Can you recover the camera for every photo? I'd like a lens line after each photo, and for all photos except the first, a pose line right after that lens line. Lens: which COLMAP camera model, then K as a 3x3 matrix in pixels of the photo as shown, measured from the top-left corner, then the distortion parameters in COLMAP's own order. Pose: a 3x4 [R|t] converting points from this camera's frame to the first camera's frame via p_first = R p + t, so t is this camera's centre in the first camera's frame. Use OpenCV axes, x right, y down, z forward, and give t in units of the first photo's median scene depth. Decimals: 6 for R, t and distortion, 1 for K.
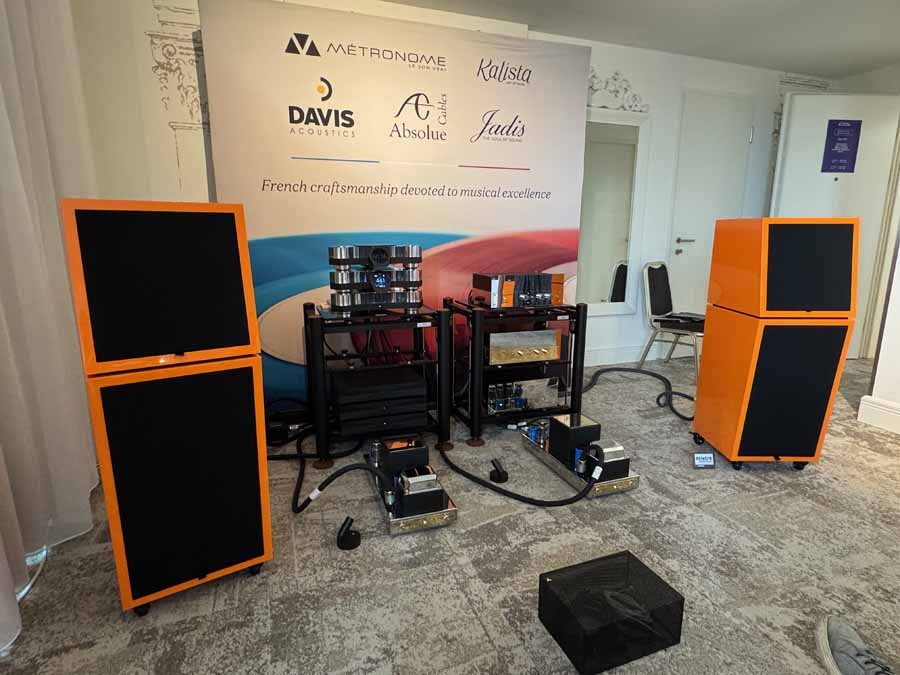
lens RADIAL K [[485.5, 0, 450.0], [0, 485.5, 337.5], [0, 0, 1]] dist [-0.000870, 0.000408]
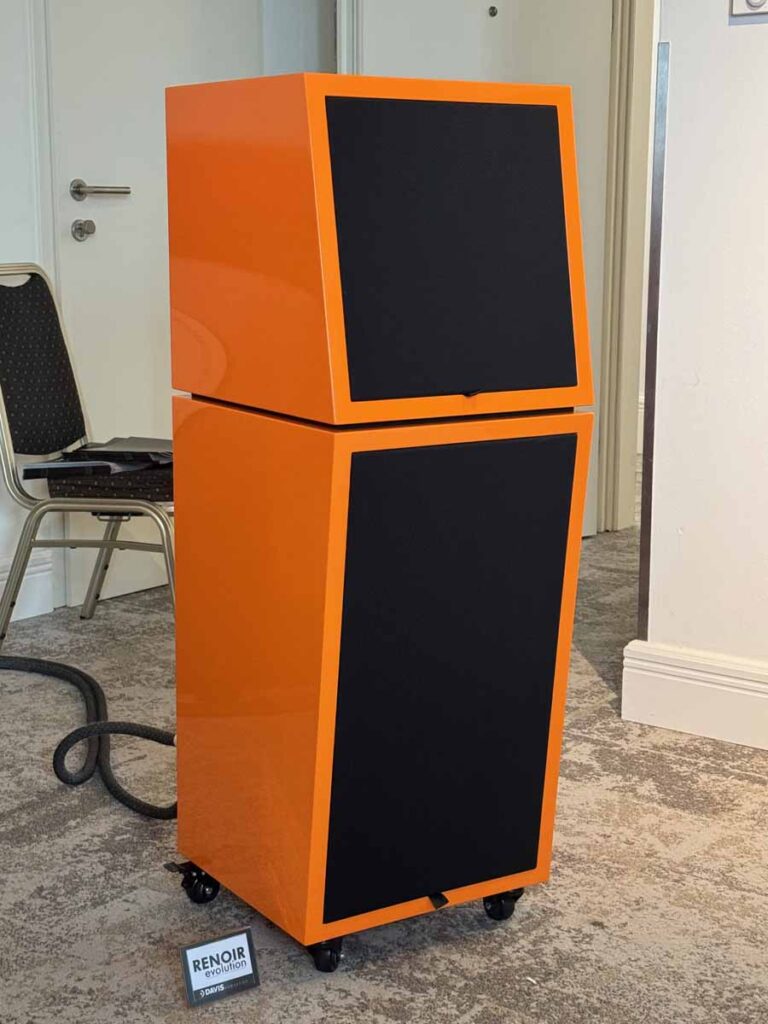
lens RADIAL K [[1697.7, 0, 384.0], [0, 1697.7, 512.0], [0, 0, 1]] dist [0.006578, 0.011566]
pose [[0.829997, -0.095905, 0.549461, 0.086331], [0.110077, 0.993897, 0.007200, 0.003744], [-0.546798, 0.054507, 0.835489, 0.121092]]
